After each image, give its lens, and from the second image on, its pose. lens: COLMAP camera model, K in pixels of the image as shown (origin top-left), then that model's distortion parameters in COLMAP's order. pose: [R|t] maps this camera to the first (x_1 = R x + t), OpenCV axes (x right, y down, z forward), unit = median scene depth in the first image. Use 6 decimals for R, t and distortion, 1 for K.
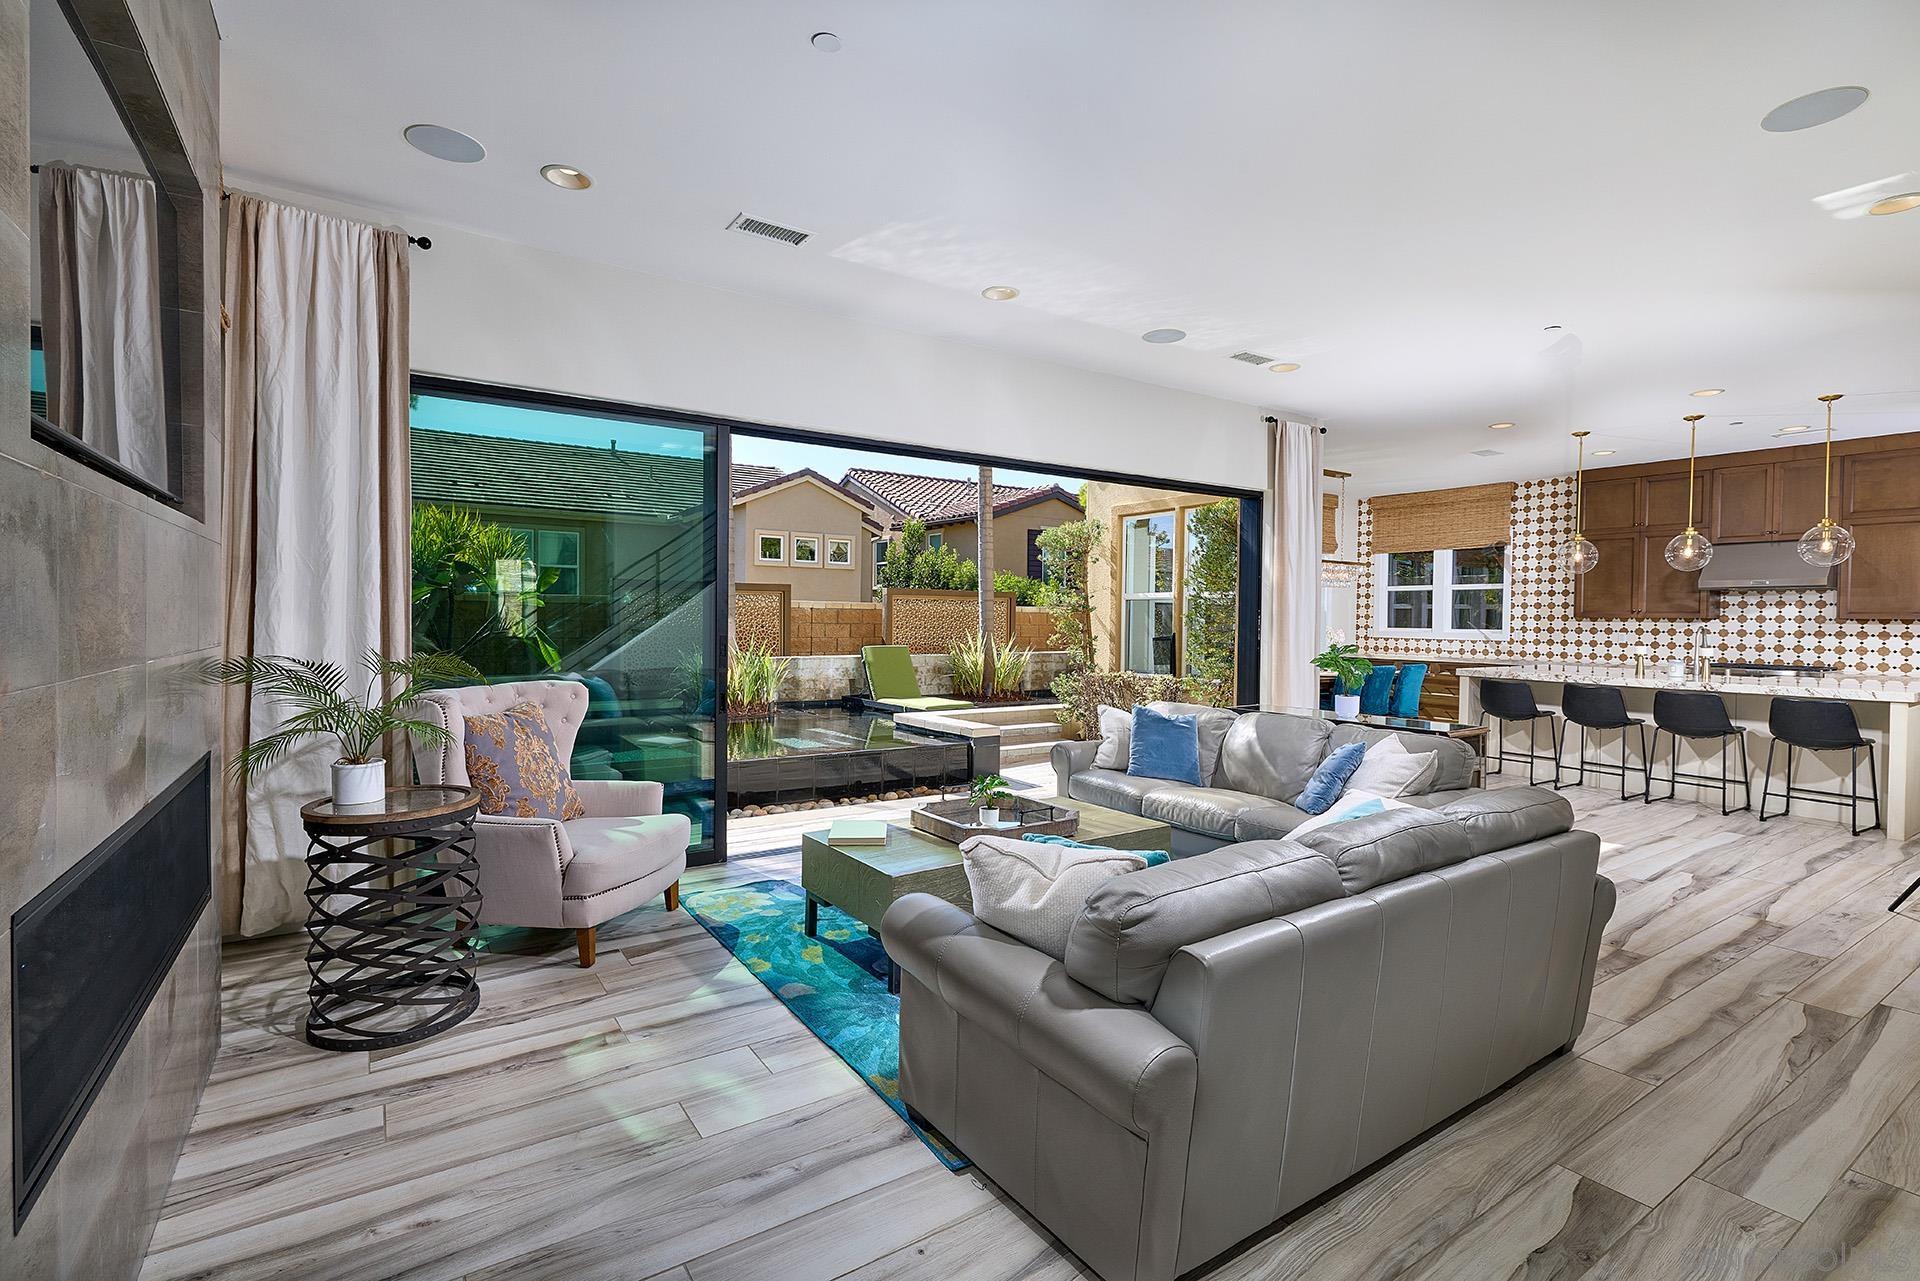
lens RADIAL K [[879.0, 0, 953.4], [0, 879.0, 634.7], [0, 0, 1]] dist [-0.002295, -0.000356]
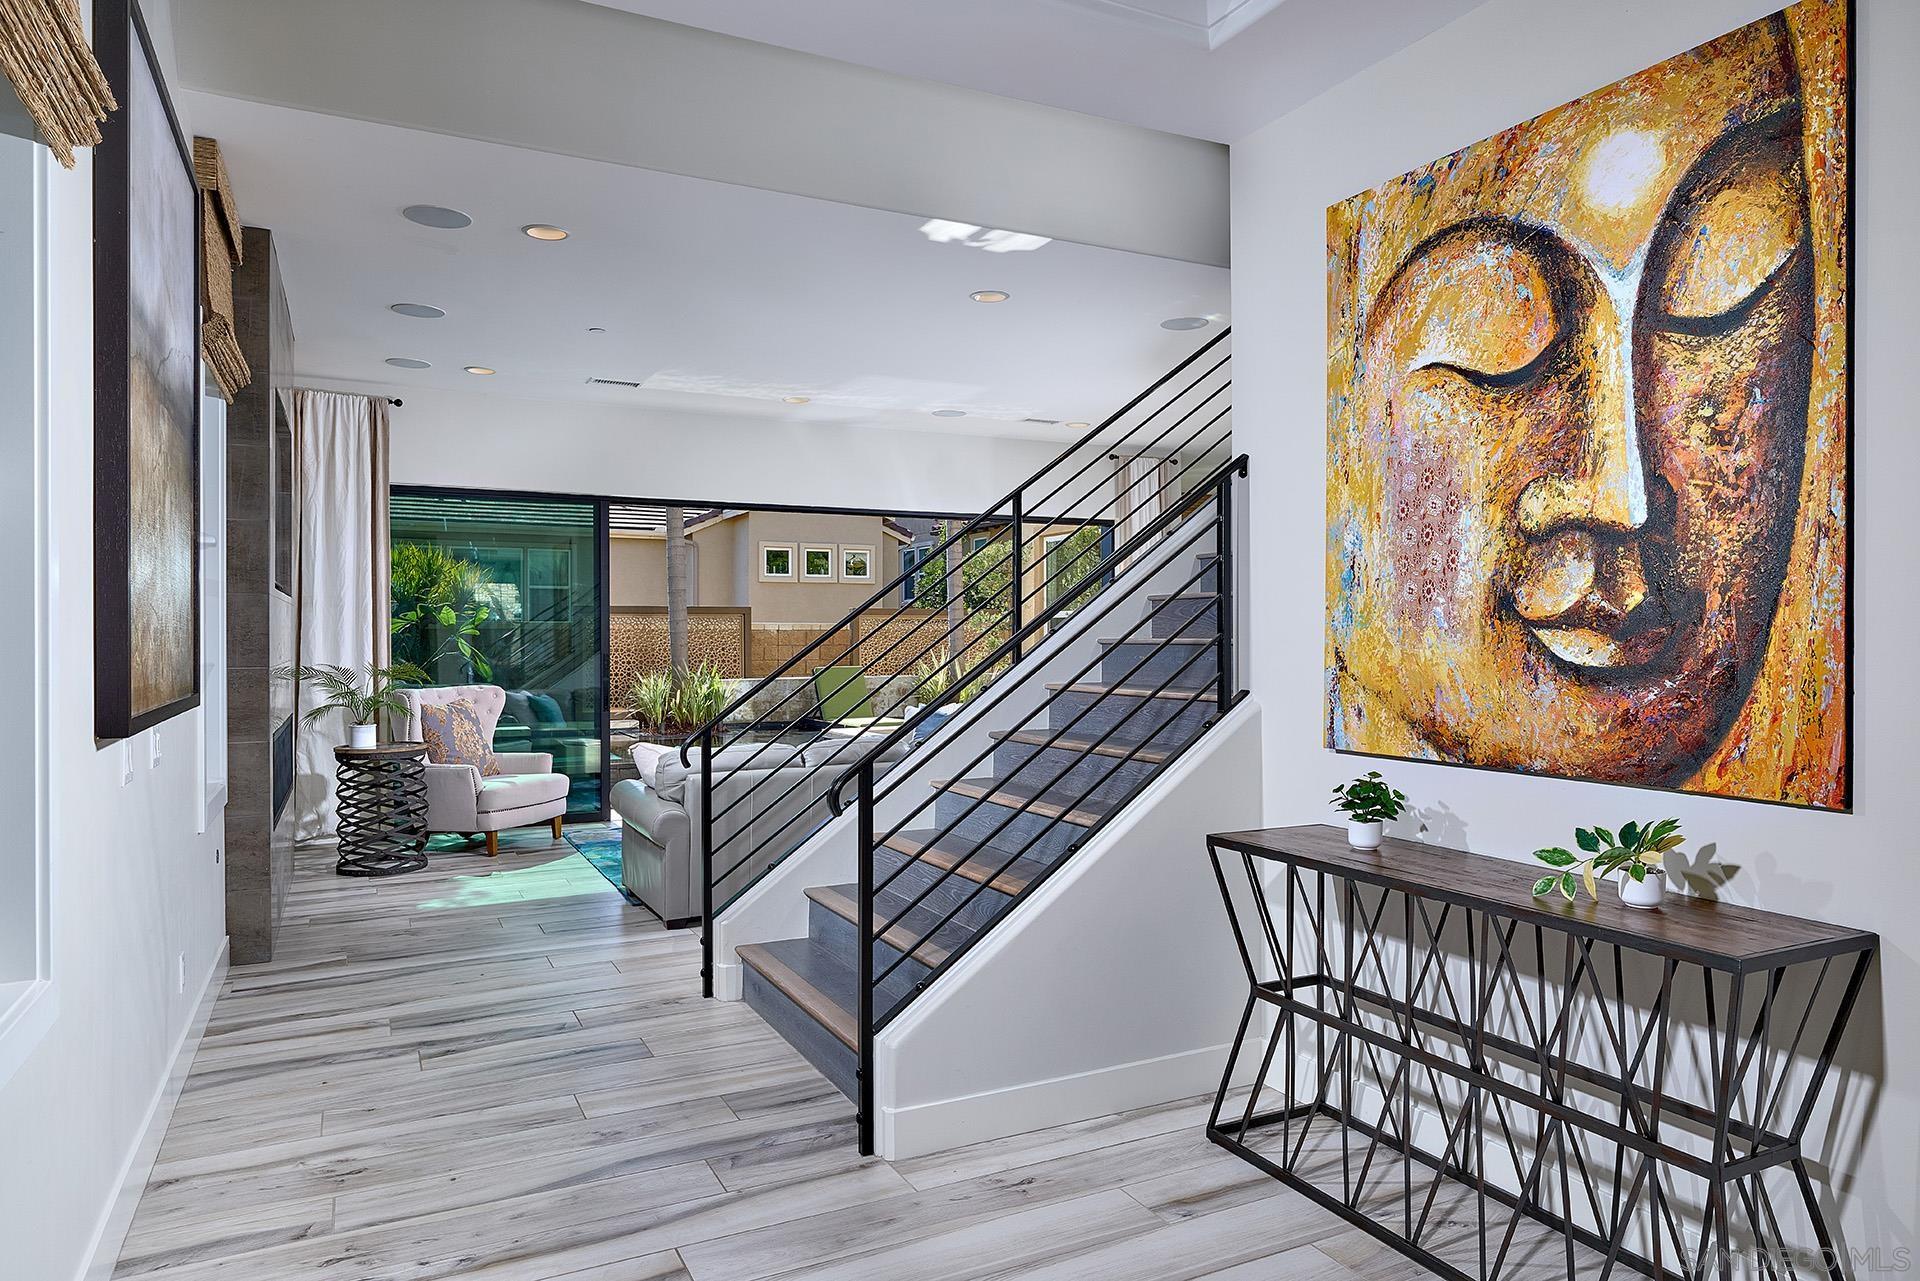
lens RADIAL K [[1208.1, 0, 957.3], [0, 1208.1, 650.5], [0, 0, 1]] dist [-0.001923, -0.000149]
pose [[0.992424, -0.007703, -0.122621, 0.614415], [0.006564, 0.999931, -0.009692, 0.021095], [0.122687, 0.008813, 0.992406, -0.958974]]
